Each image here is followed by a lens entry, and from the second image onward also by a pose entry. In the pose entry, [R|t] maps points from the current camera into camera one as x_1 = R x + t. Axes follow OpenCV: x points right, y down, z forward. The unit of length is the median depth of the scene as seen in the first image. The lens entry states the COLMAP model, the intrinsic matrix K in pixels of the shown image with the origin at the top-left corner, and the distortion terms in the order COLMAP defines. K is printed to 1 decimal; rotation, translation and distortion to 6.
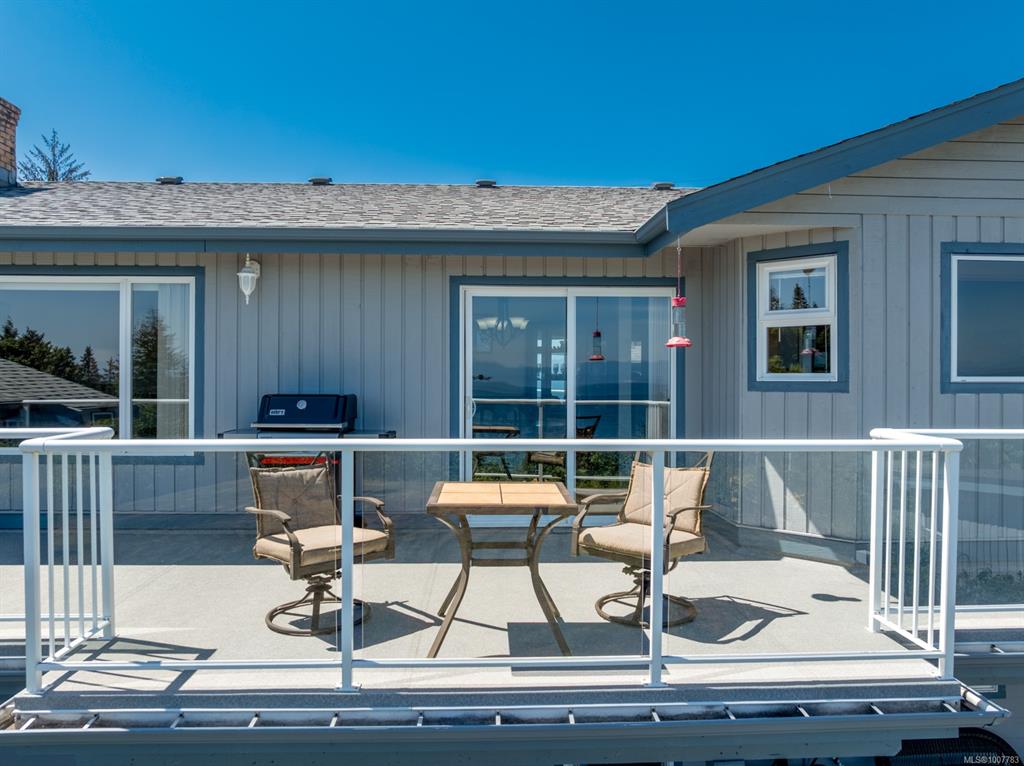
lens RADIAL K [[736.3, 0, 516.8], [0, 736.3, 383.1], [0, 0, 1]] dist [-0.036555, 0.000657]
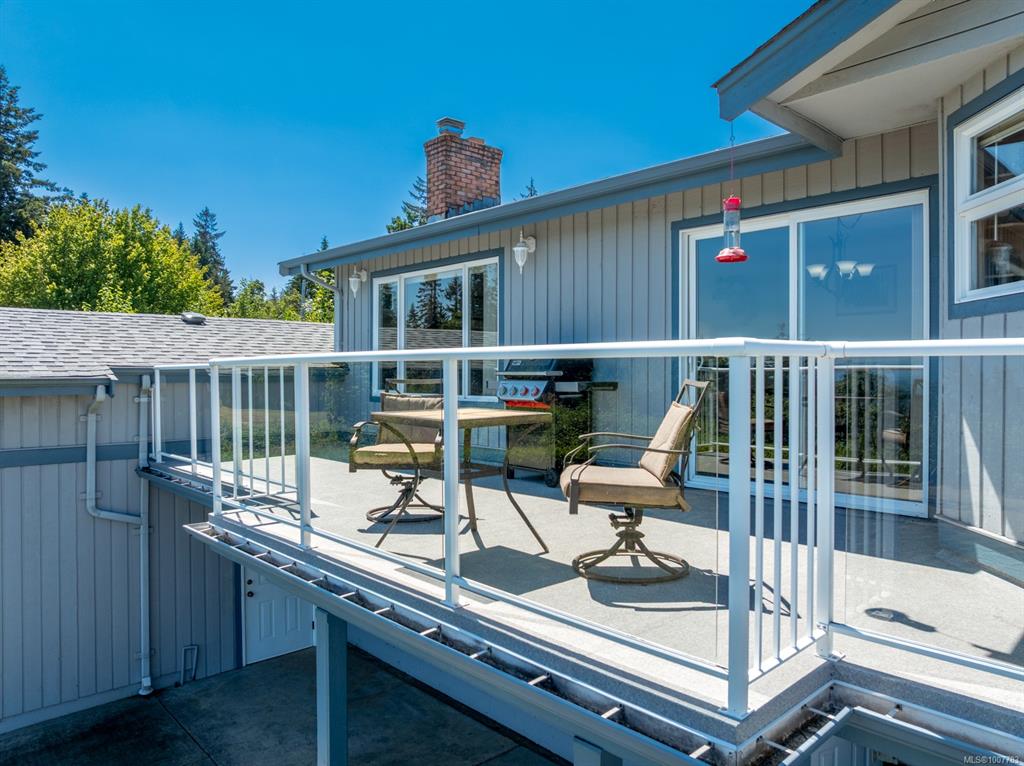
lens RADIAL K [[723.4, 0, 508.2], [0, 723.4, 378.2], [0, 0, 1]] dist [-0.030320, 0.000079]
pose [[0.636589, 0.002743, -0.771198, 0.583594], [-0.005443, 0.999985, -0.000936, 0.069507], [0.771184, 0.004794, 0.636594, 0.272482]]
